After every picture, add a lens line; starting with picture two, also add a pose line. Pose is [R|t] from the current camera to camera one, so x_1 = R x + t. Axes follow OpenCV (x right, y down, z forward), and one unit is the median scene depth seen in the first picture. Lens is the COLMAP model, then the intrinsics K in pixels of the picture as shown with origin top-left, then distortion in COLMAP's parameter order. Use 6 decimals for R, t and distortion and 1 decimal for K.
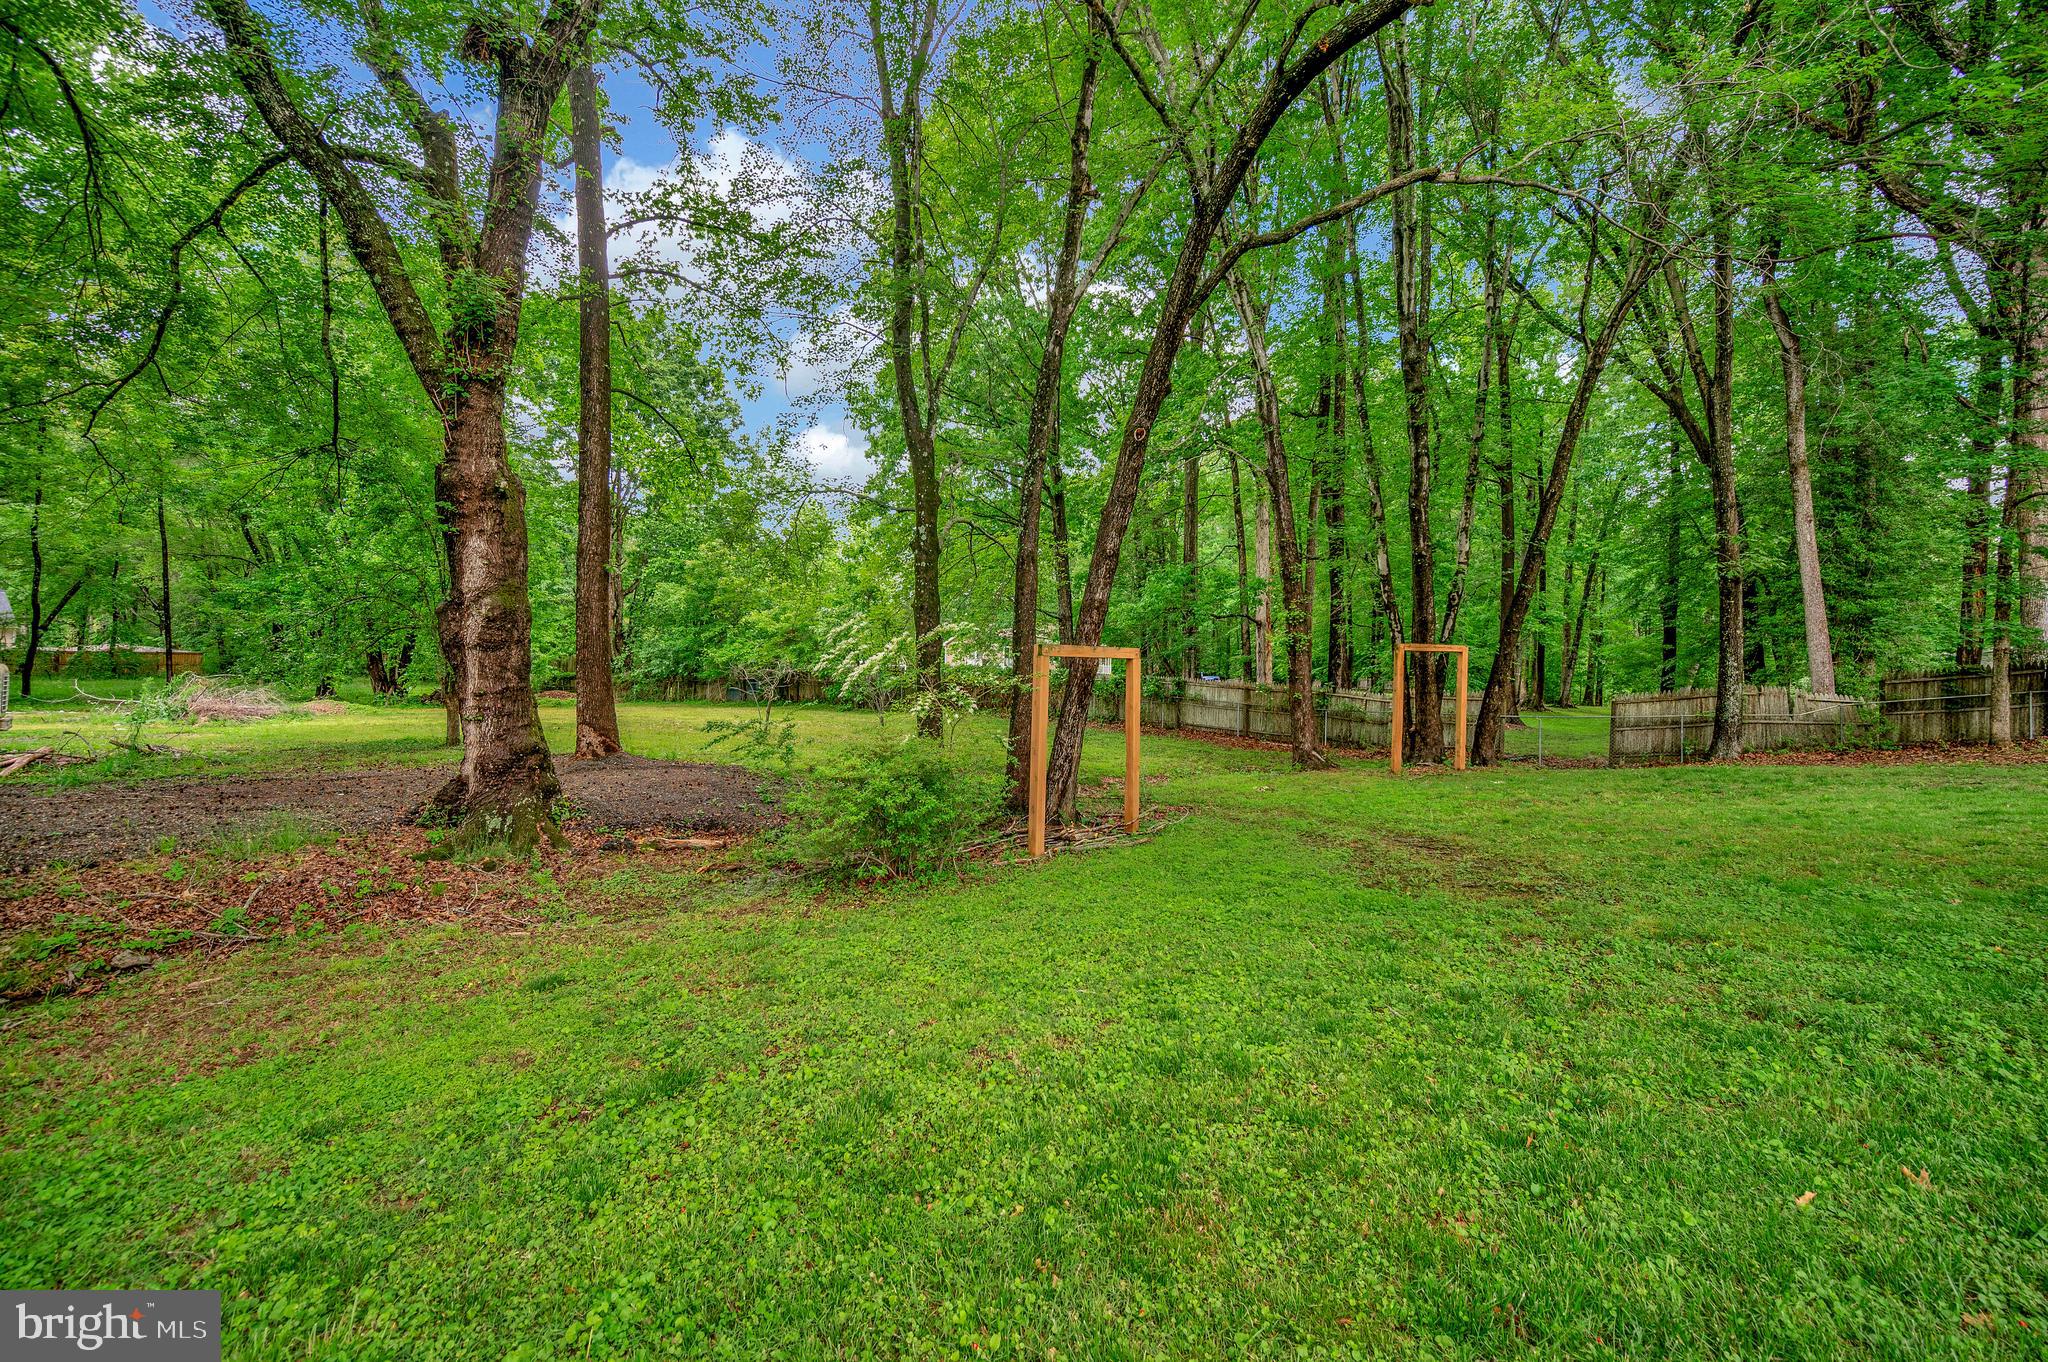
lens RADIAL K [[806.9, 0, 1024.0], [0, 806.9, 681.0], [0, 0, 1]] dist [-0.002260, -0.000553]
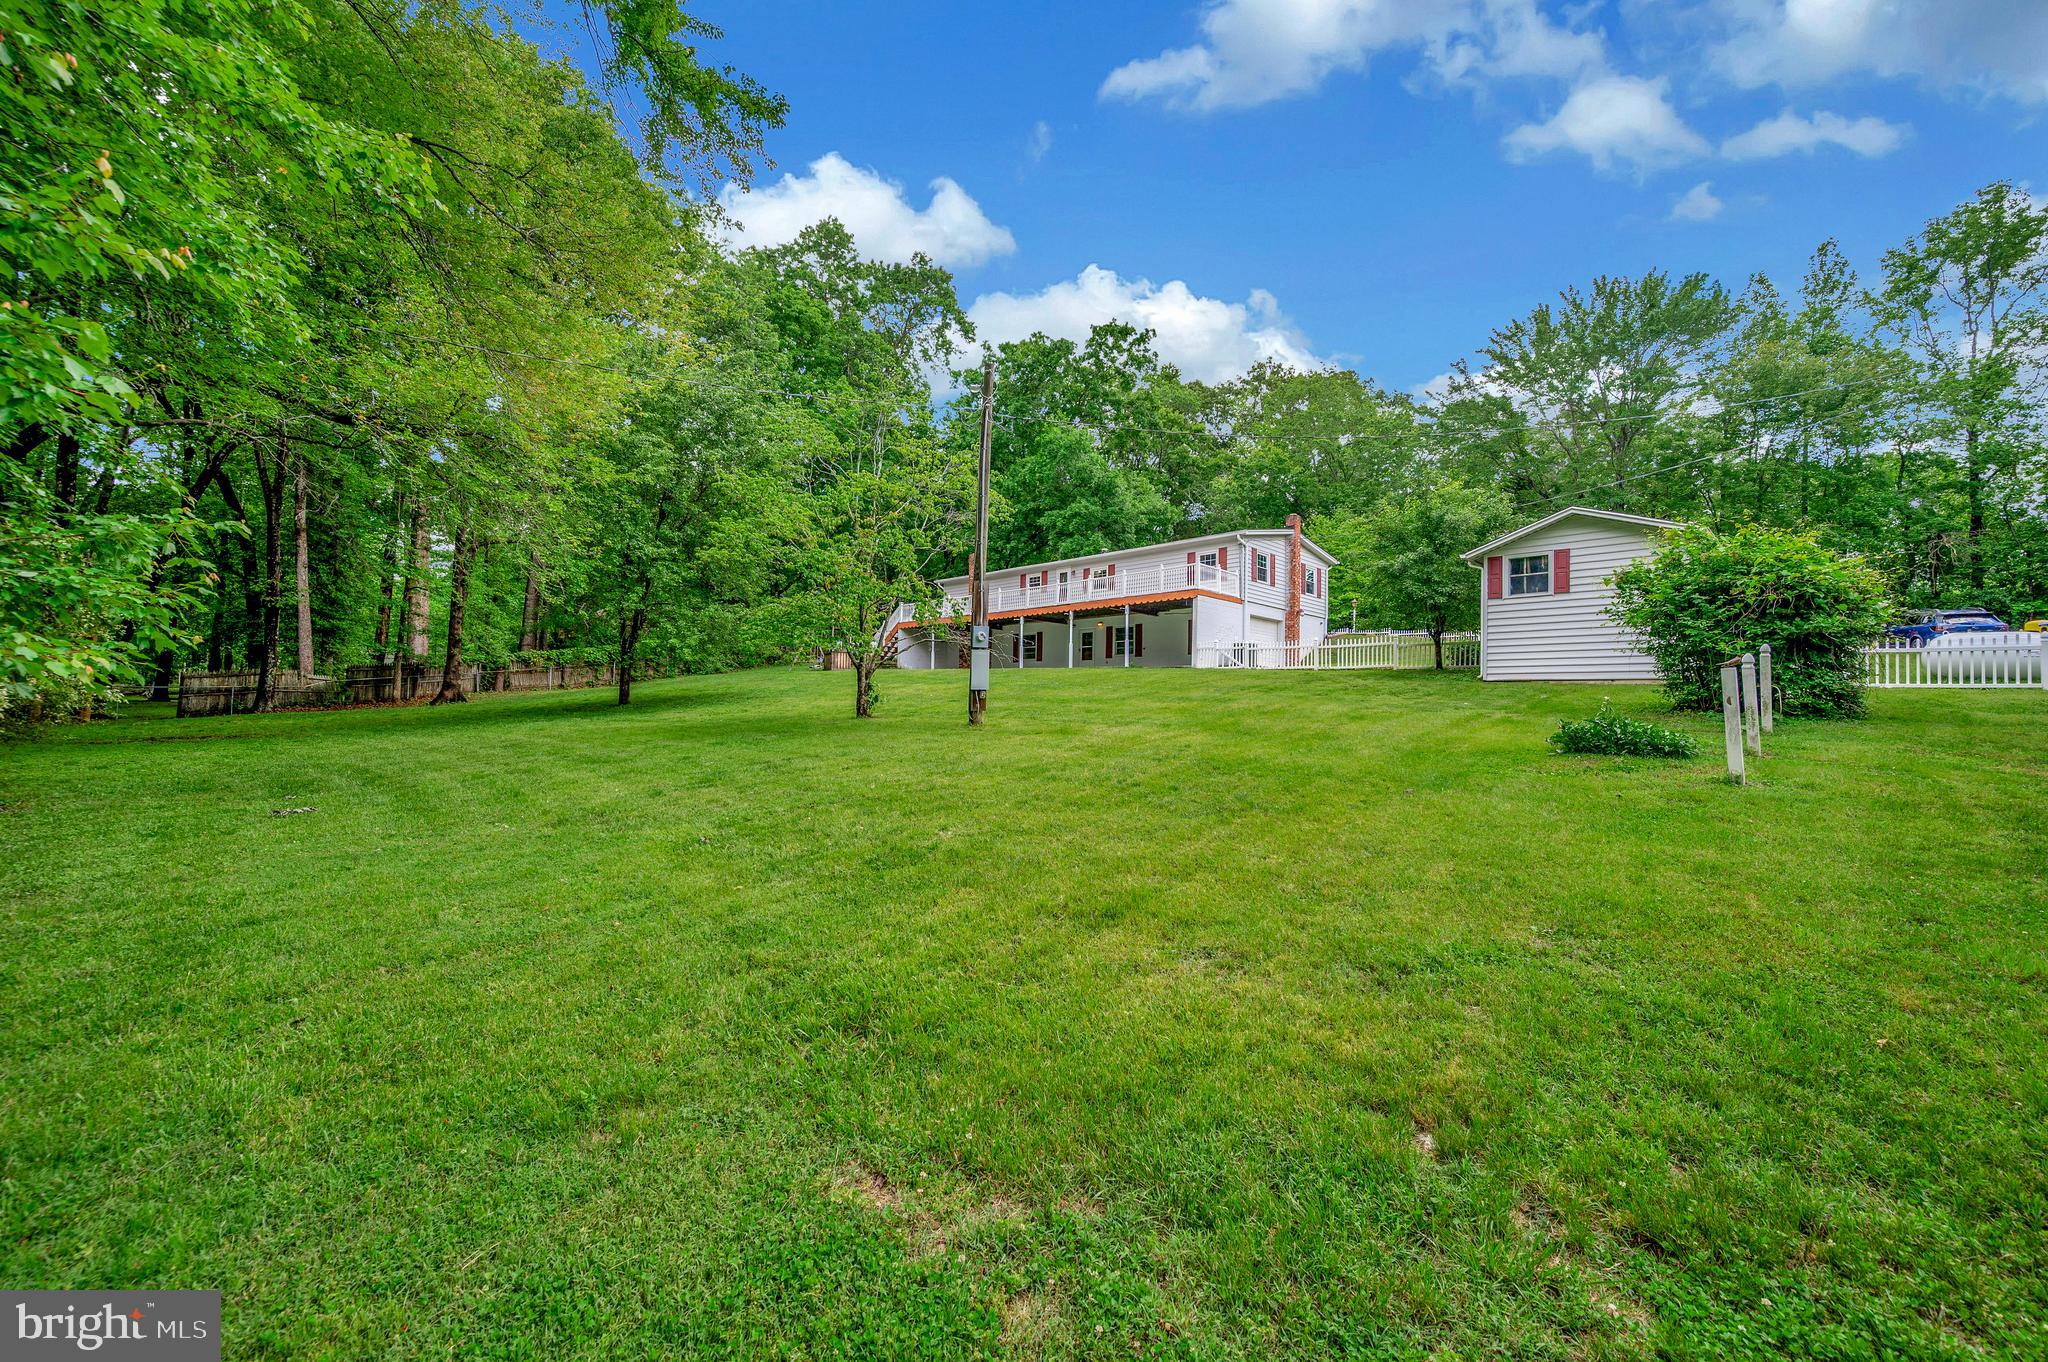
lens RADIAL K [[806.9, 0, 1024.0], [0, 806.9, 681.0], [0, 0, 1]] dist [-0.002260, -0.000553]
pose [[0.017679, 0.022040, 0.999601, -0.723300], [-0.044844, 0.998768, -0.021228, -0.003644], [-0.998838, -0.044451, 0.018646, -0.569307]]
